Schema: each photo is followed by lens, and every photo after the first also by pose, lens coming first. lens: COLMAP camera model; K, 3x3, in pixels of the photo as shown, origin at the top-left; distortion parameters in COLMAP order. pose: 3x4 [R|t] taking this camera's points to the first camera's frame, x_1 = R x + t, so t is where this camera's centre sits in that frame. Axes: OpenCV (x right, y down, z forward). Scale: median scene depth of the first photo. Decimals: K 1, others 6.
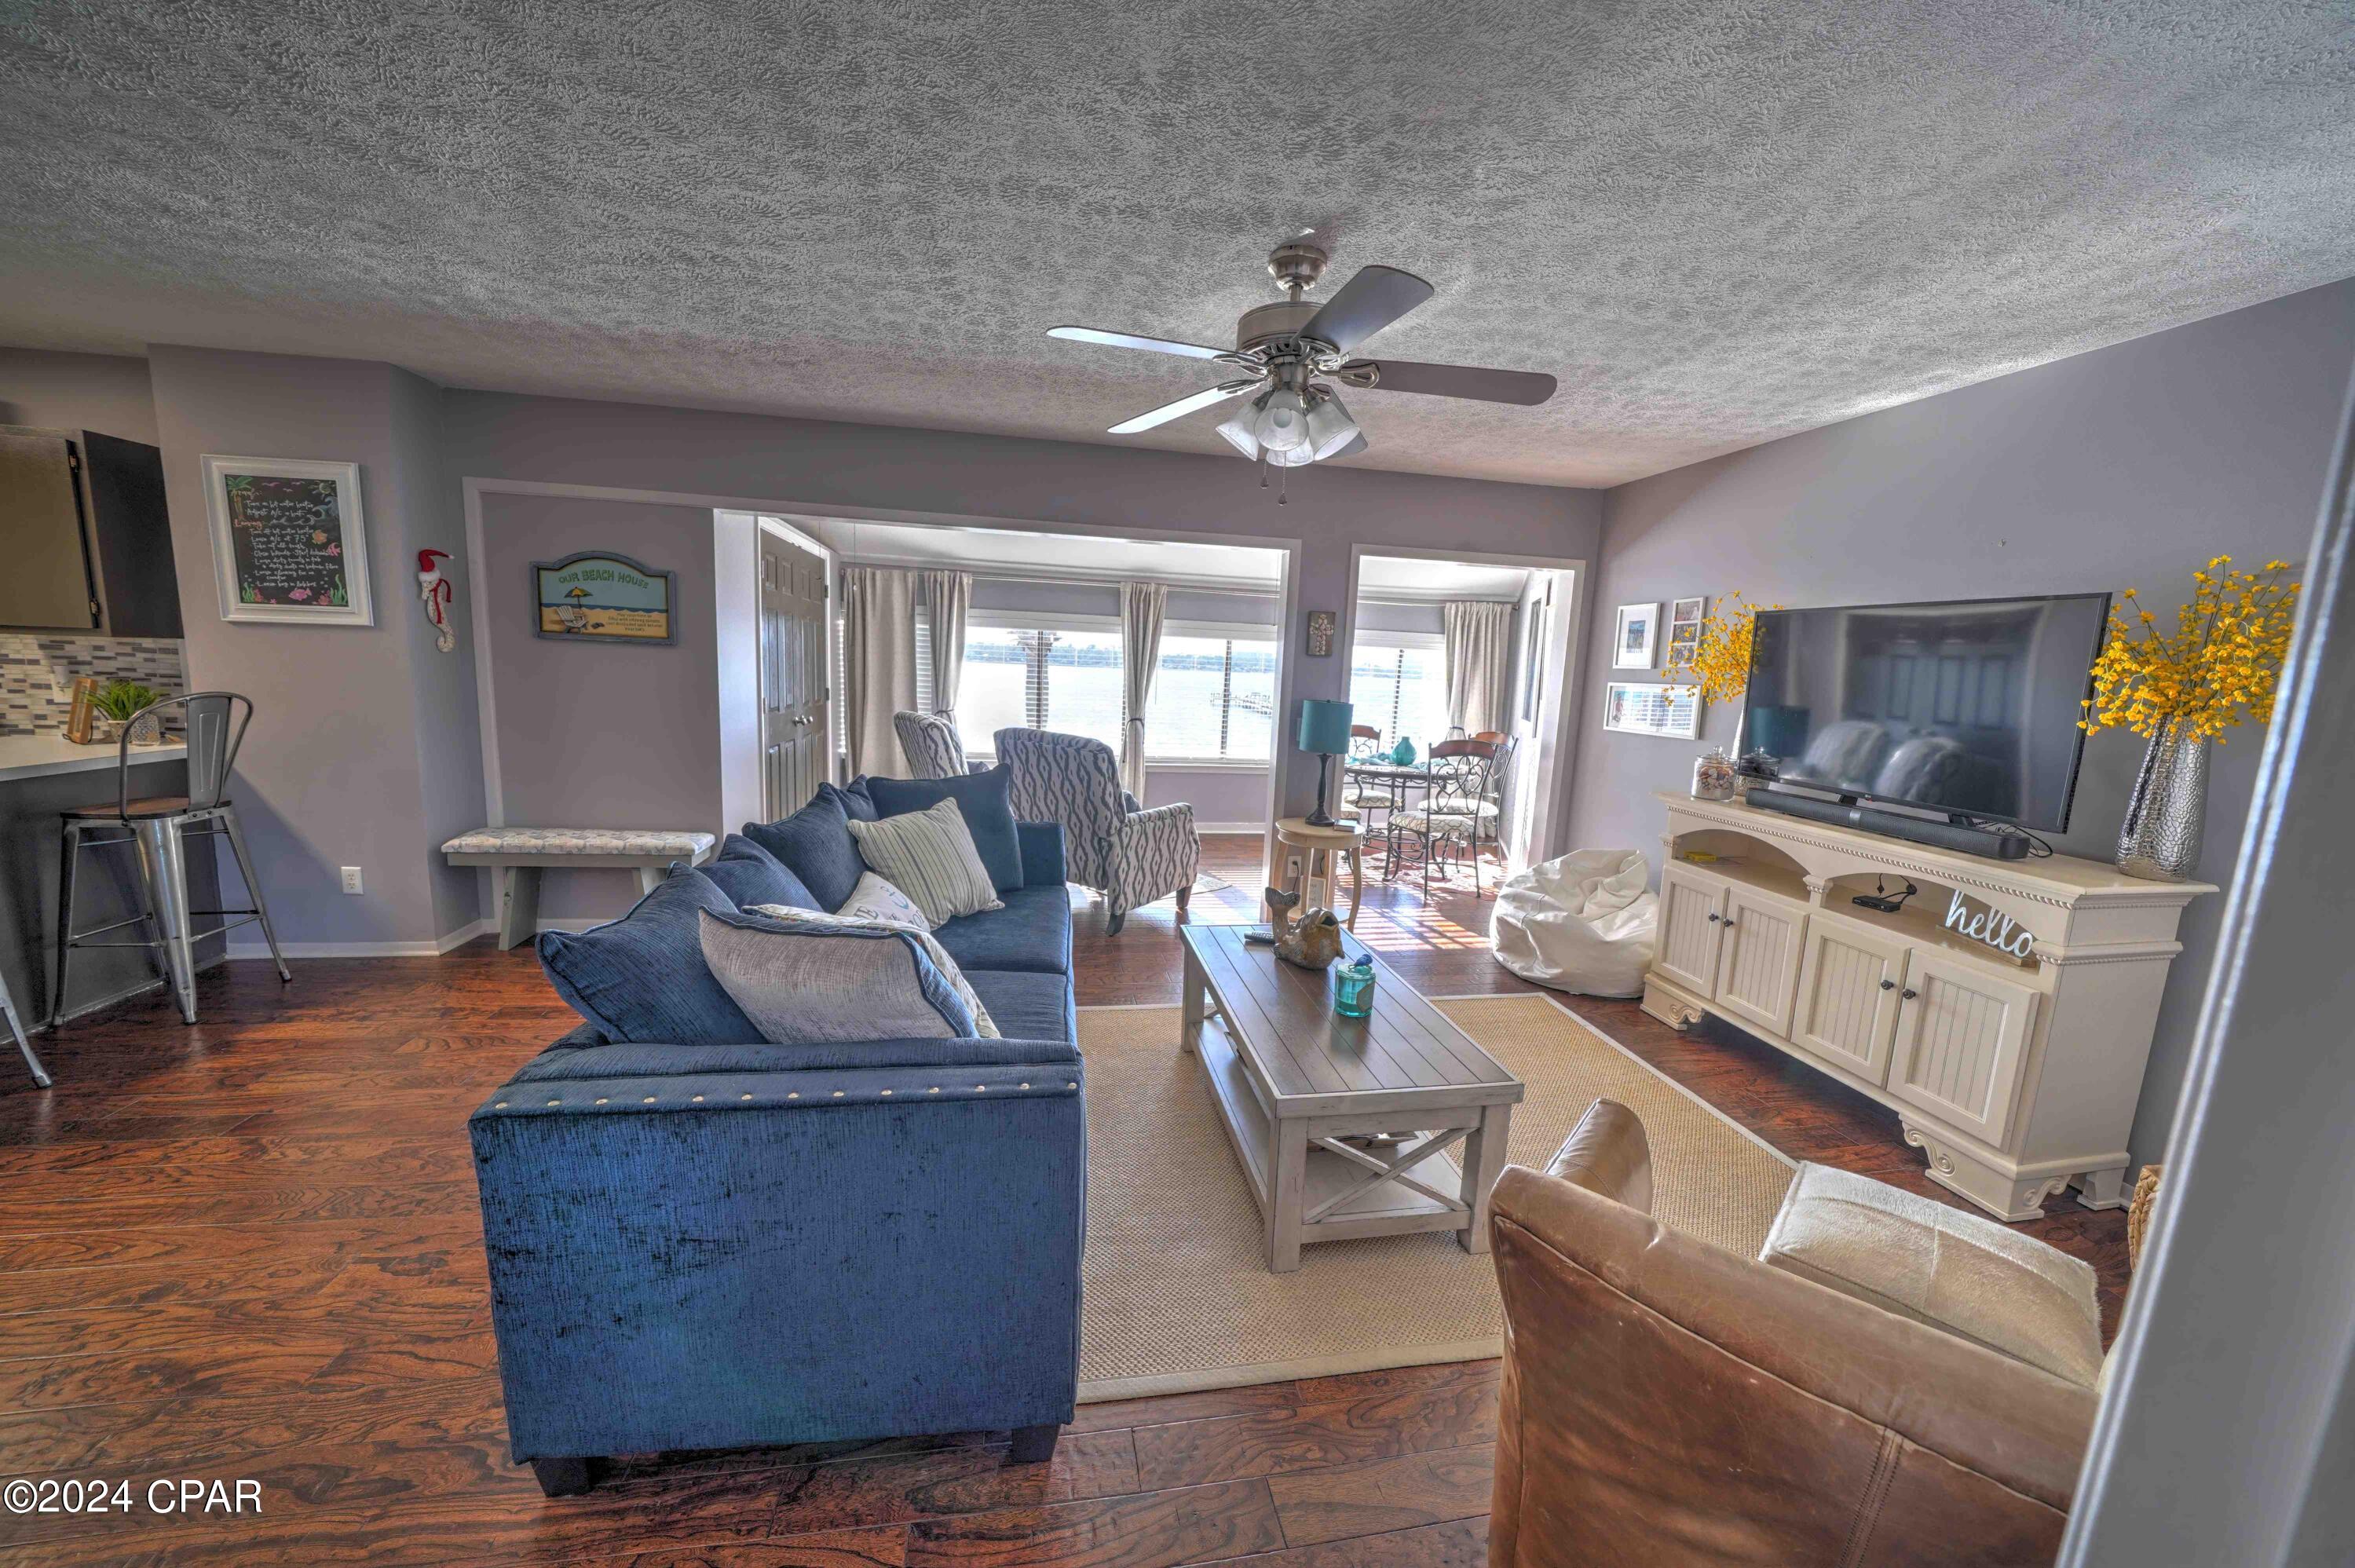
lens RADIAL K [[821.0, 0, 1168.6], [0, 821.0, 784.0], [0, 0, 1]] dist [-0.024880, 0.002356]
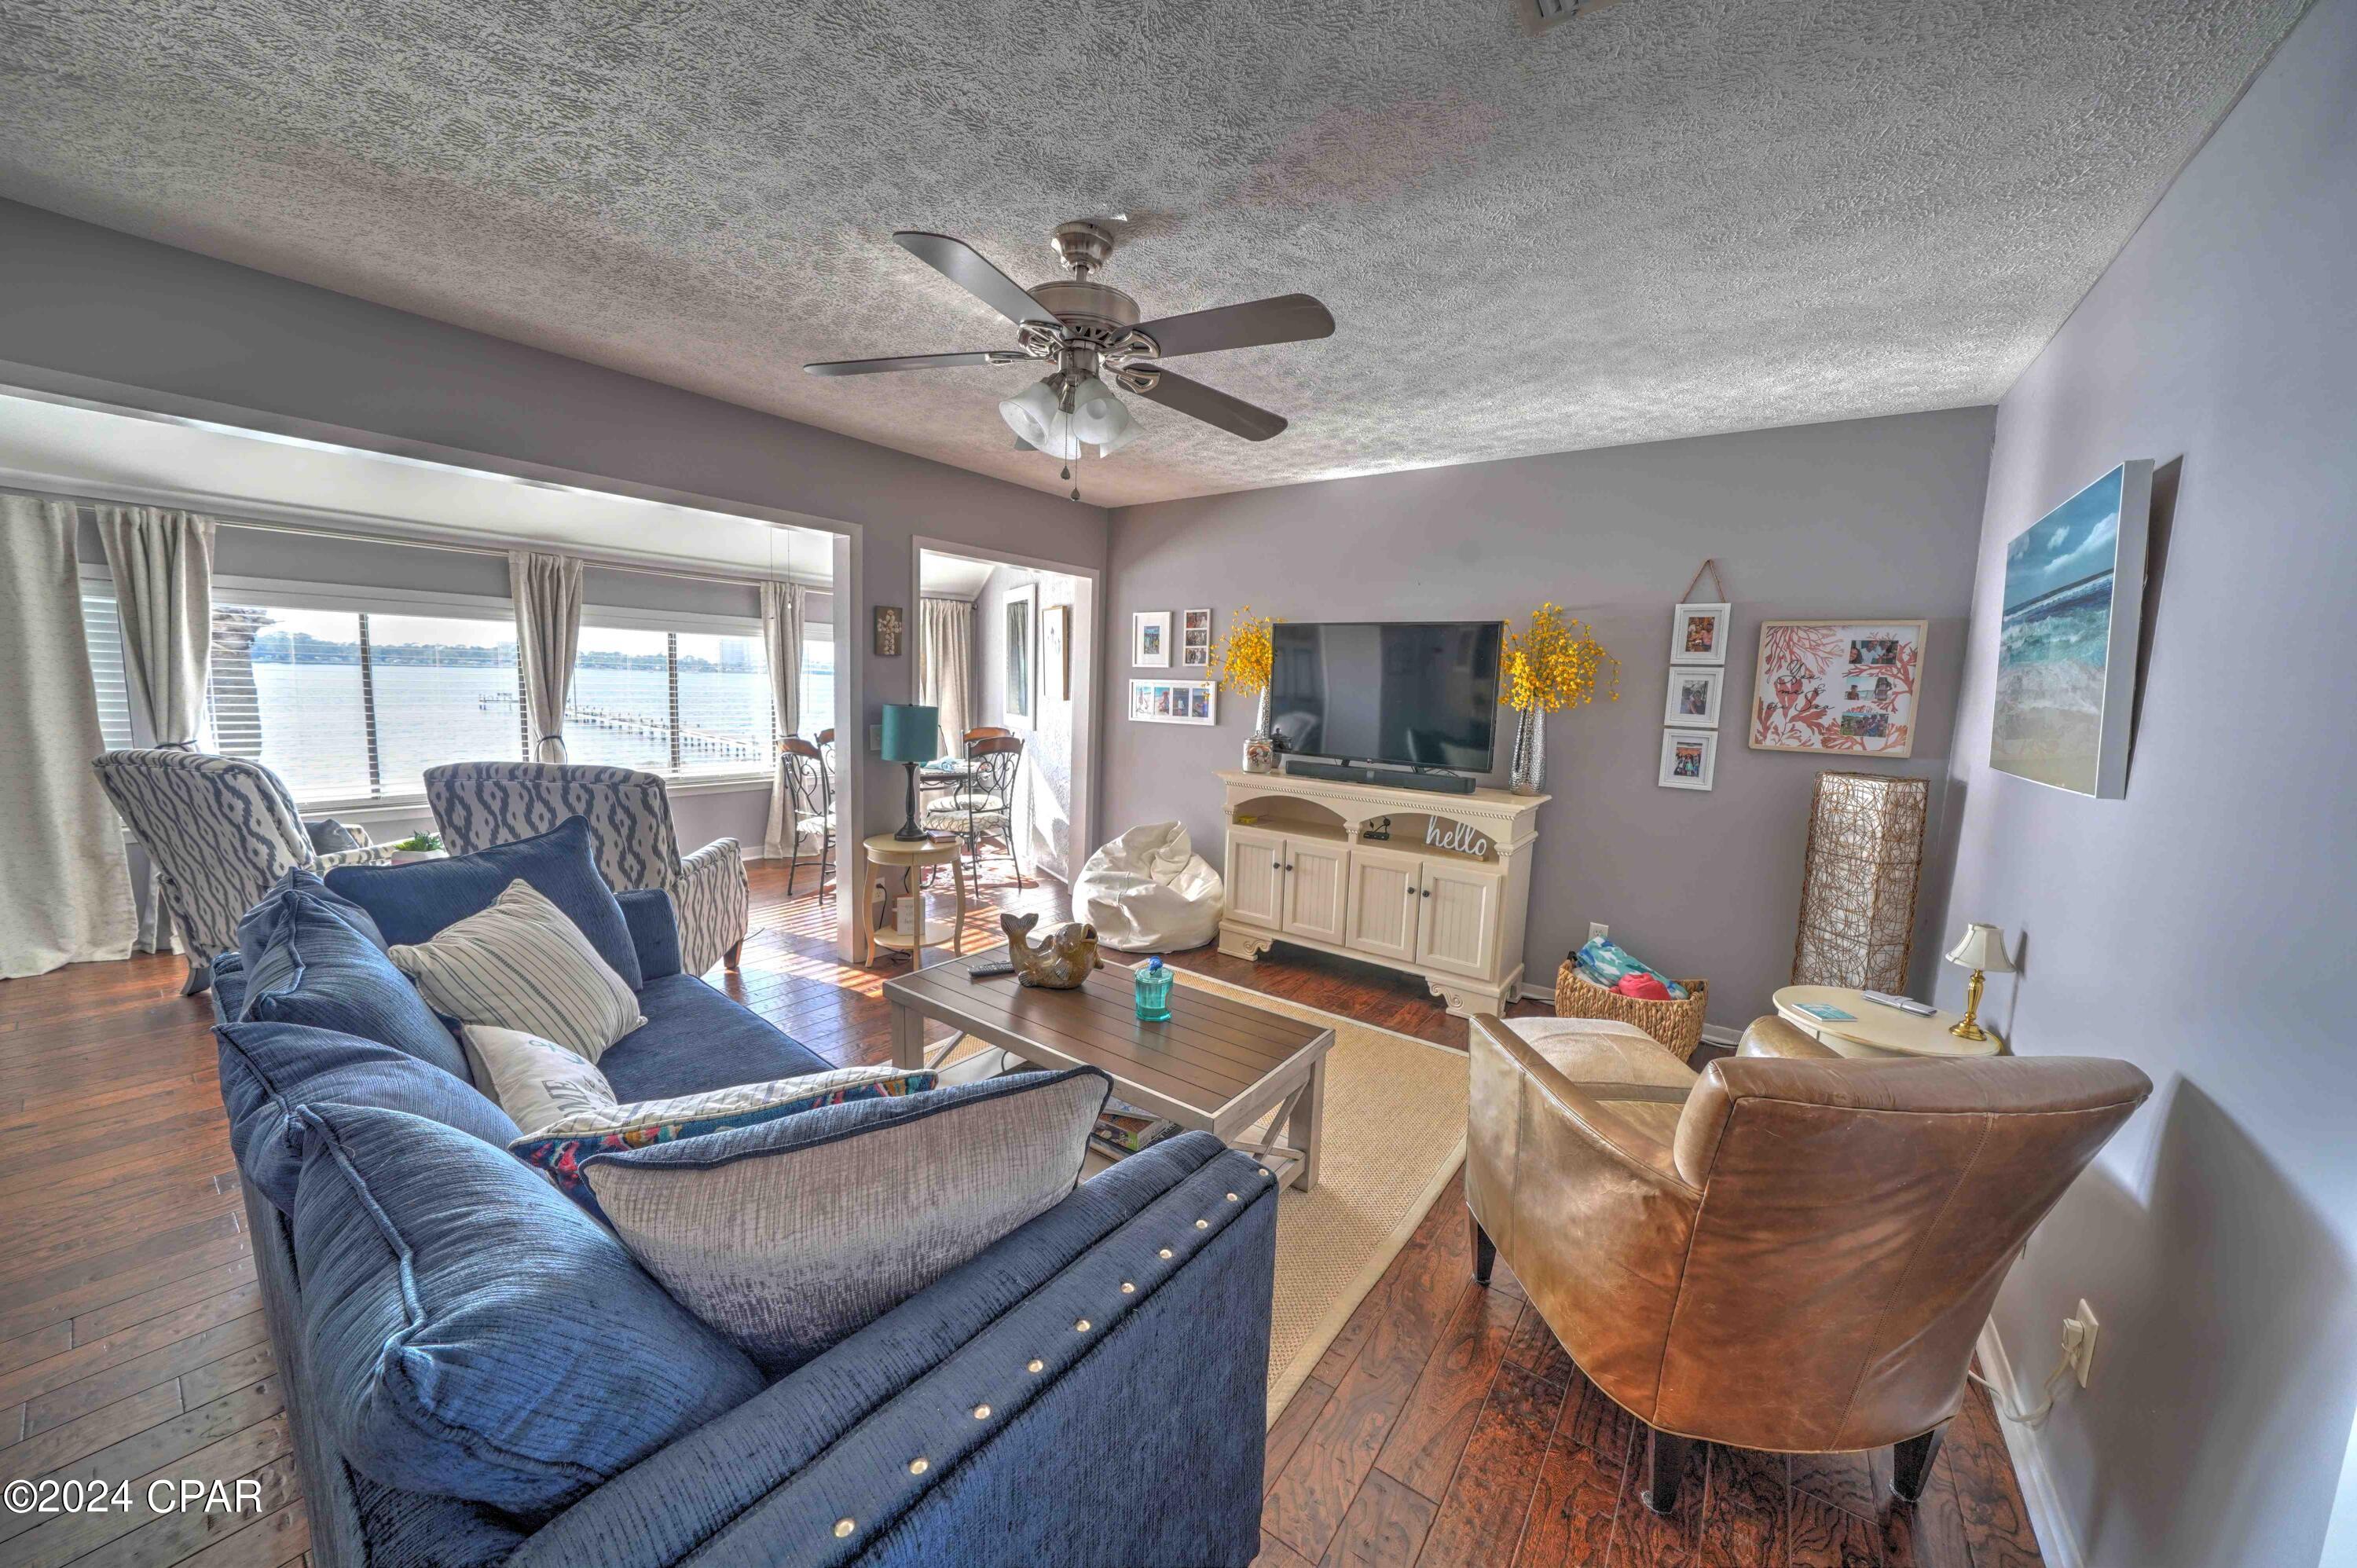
lens RADIAL K [[821.7, 0, 1169.6], [0, 821.7, 784.0], [0, 0, 1]] dist [-0.024880, 0.002356]
pose [[0.724871, -0.100975, 0.681445, -0.299579], [0.096366, 0.994336, 0.044831, -0.034189], [-0.682112, 0.033172, 0.730495, 0.170747]]
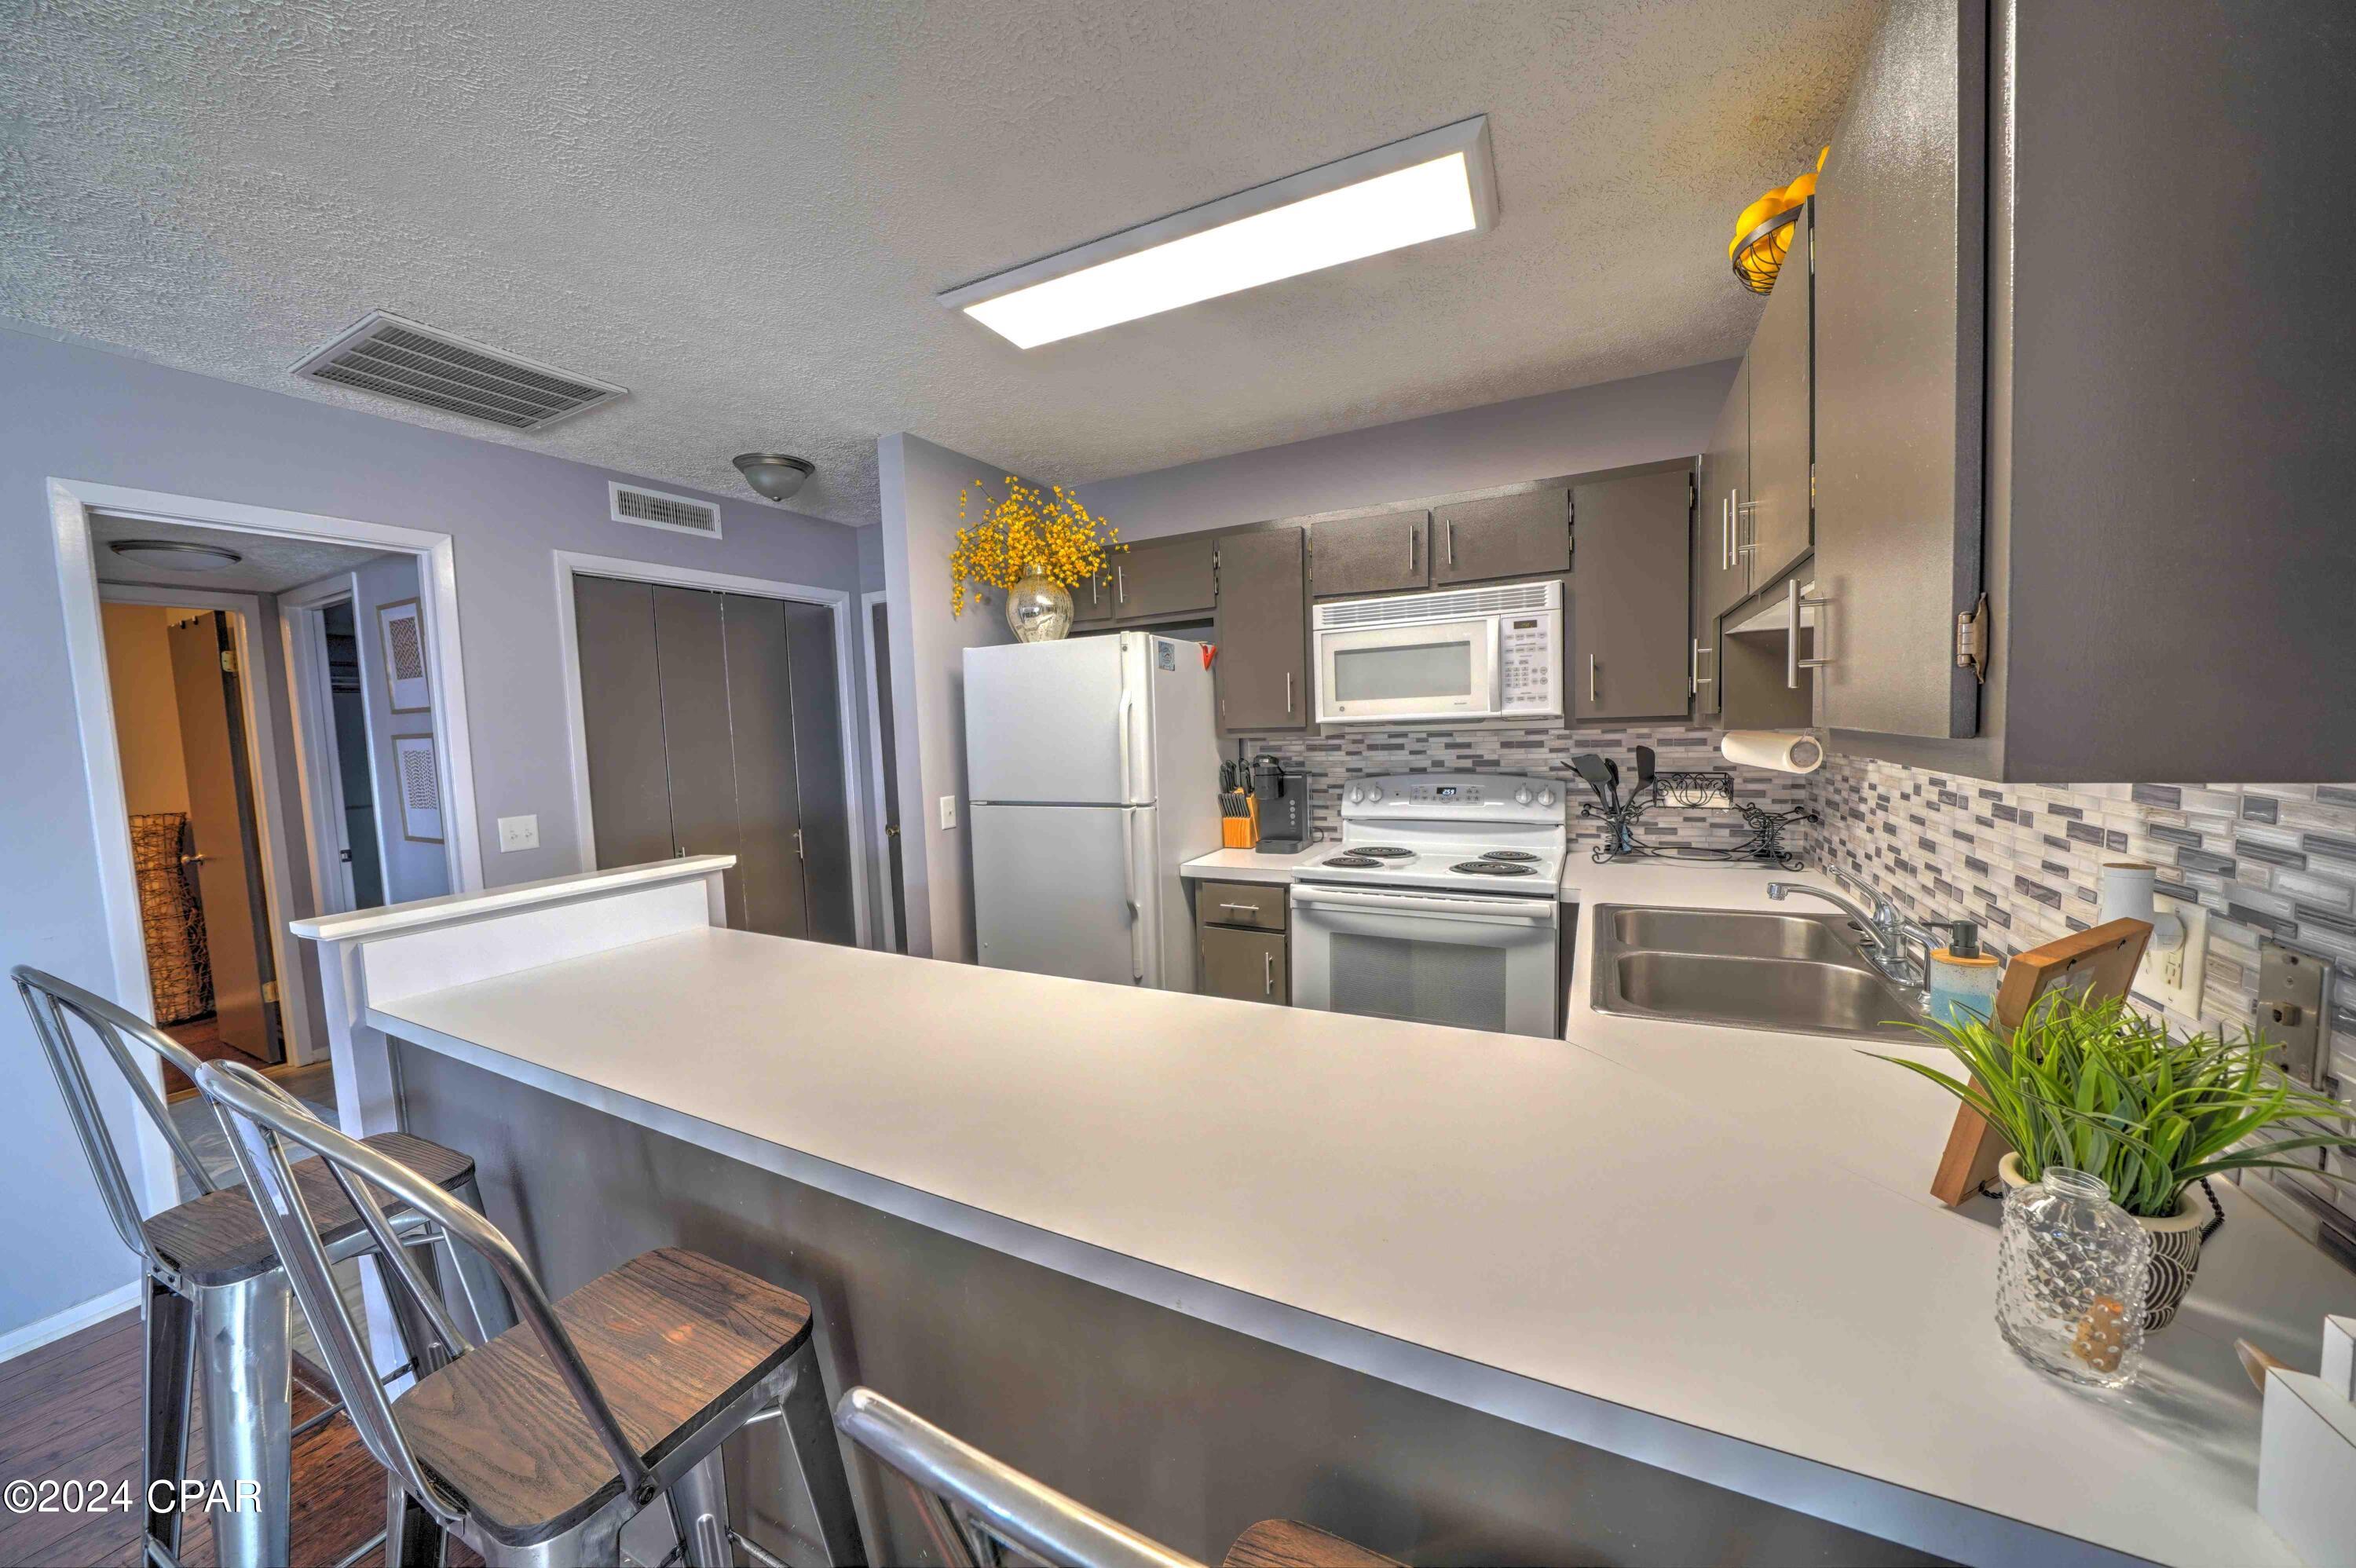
lens RADIAL K [[821.3, 0, 1169.1], [0, 821.3, 784.0], [0, 0, 1]] dist [-0.024880, 0.002356]
pose [[-0.611189, 0.039360, -0.790505, -0.990091], [-0.106381, 0.985615, 0.131325, -0.176864], [0.784303, 0.164360, -0.598210, 0.894569]]
